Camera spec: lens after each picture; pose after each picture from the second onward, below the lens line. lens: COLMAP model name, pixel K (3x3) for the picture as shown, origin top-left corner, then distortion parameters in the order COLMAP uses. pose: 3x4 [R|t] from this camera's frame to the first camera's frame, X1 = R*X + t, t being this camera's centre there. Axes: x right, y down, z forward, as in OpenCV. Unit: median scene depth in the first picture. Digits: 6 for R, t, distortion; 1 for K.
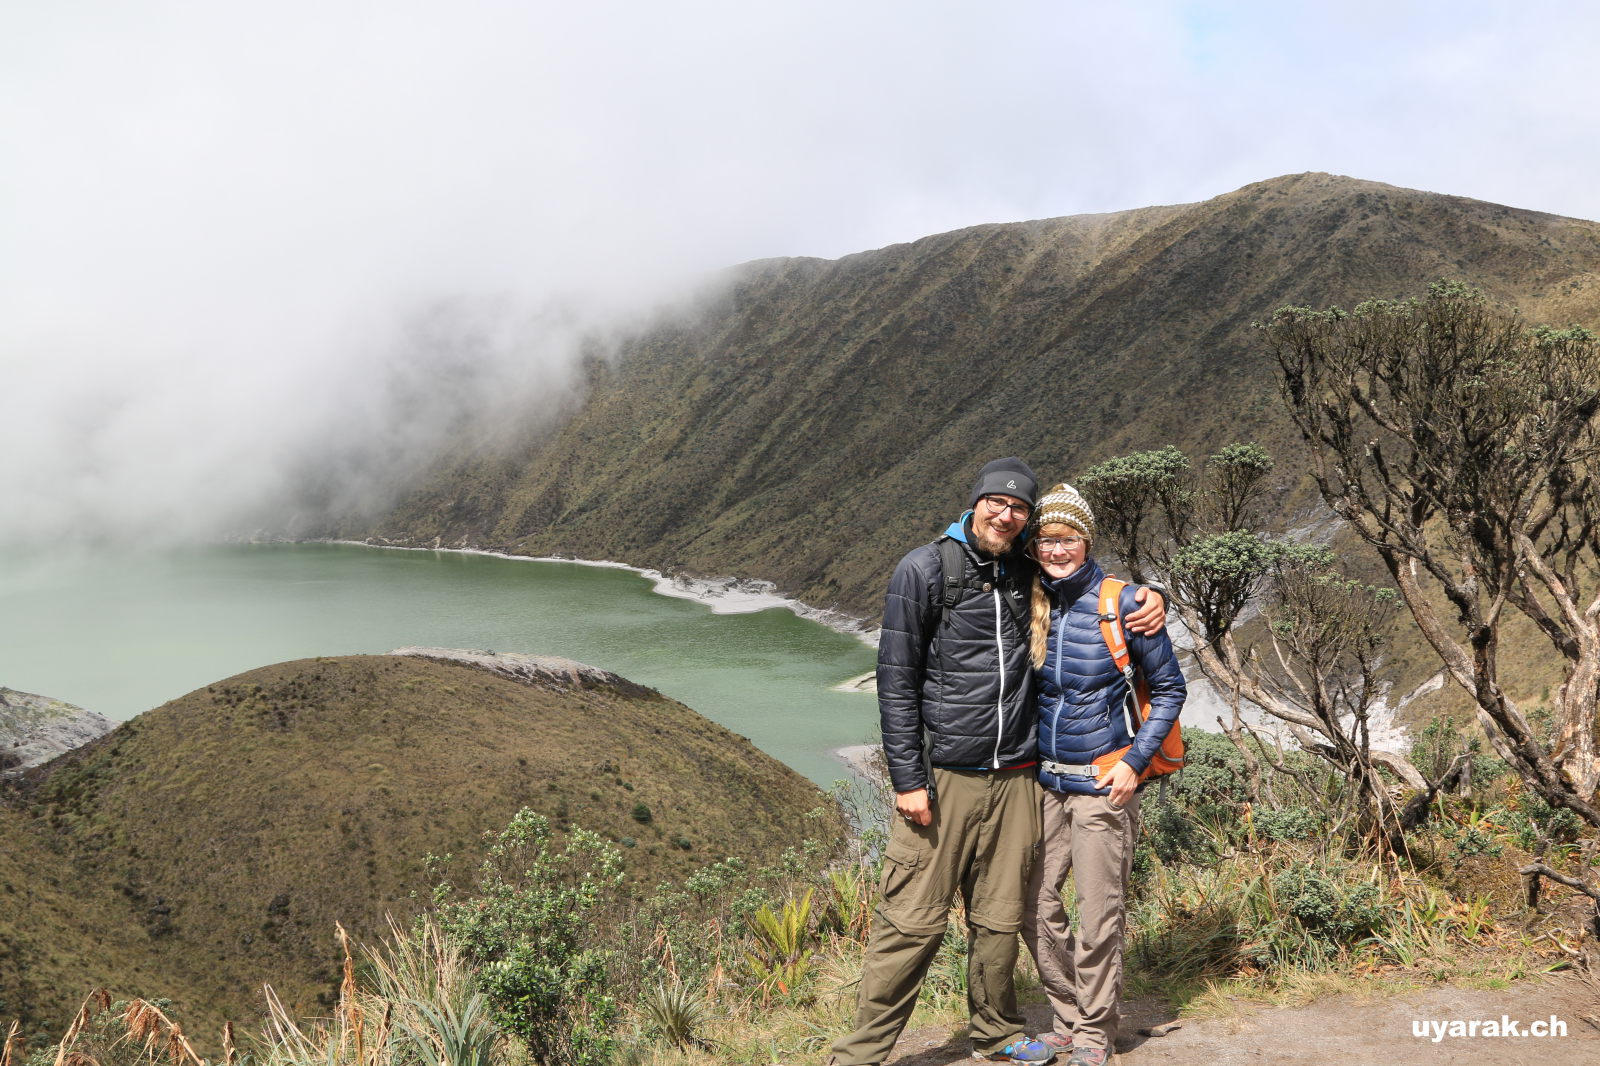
lens RADIAL K [[1739.3, 0, 751.8], [0, 1739.3, 553.7], [0, 0, 1]] dist [-0.127210, 0.077323]
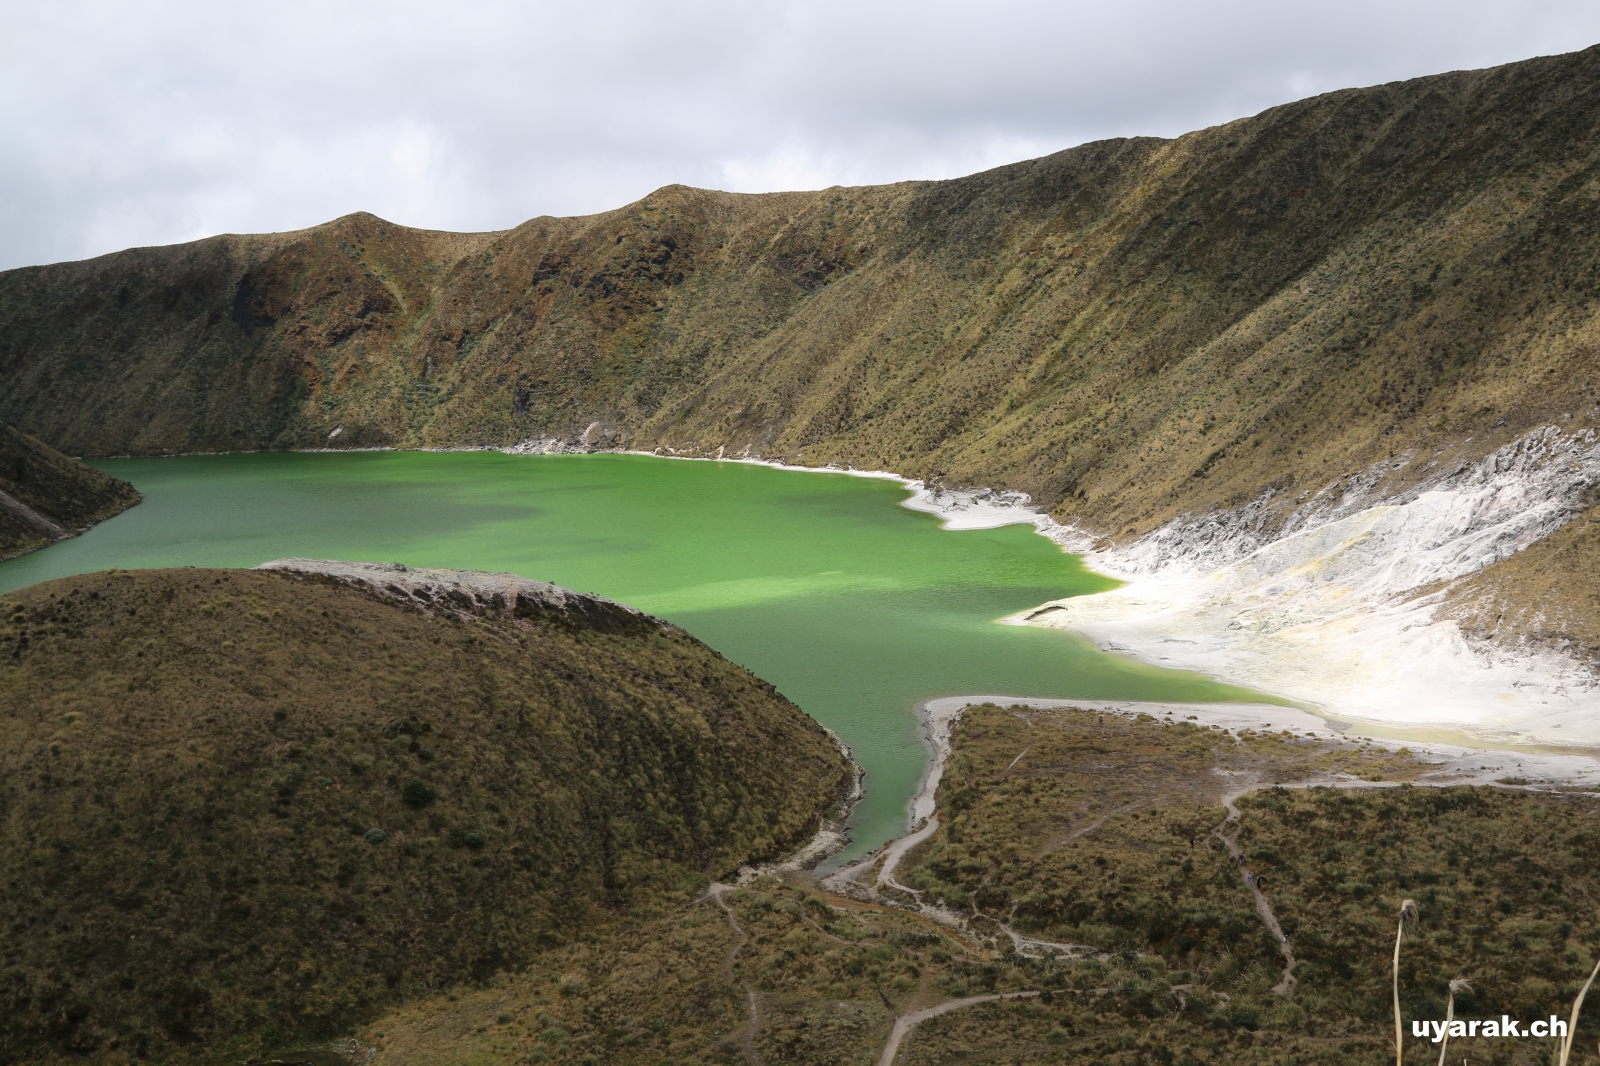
lens RADIAL K [[1739.3, 0, 751.8], [0, 1739.3, 553.7], [0, 0, 1]] dist [-0.127210, 0.077323]
pose [[0.969612, 0.014181, -0.244236, 0.072540], [-0.002985, 0.998930, 0.046151, 0.005344], [0.244629, -0.044019, 0.968617, 0.105263]]
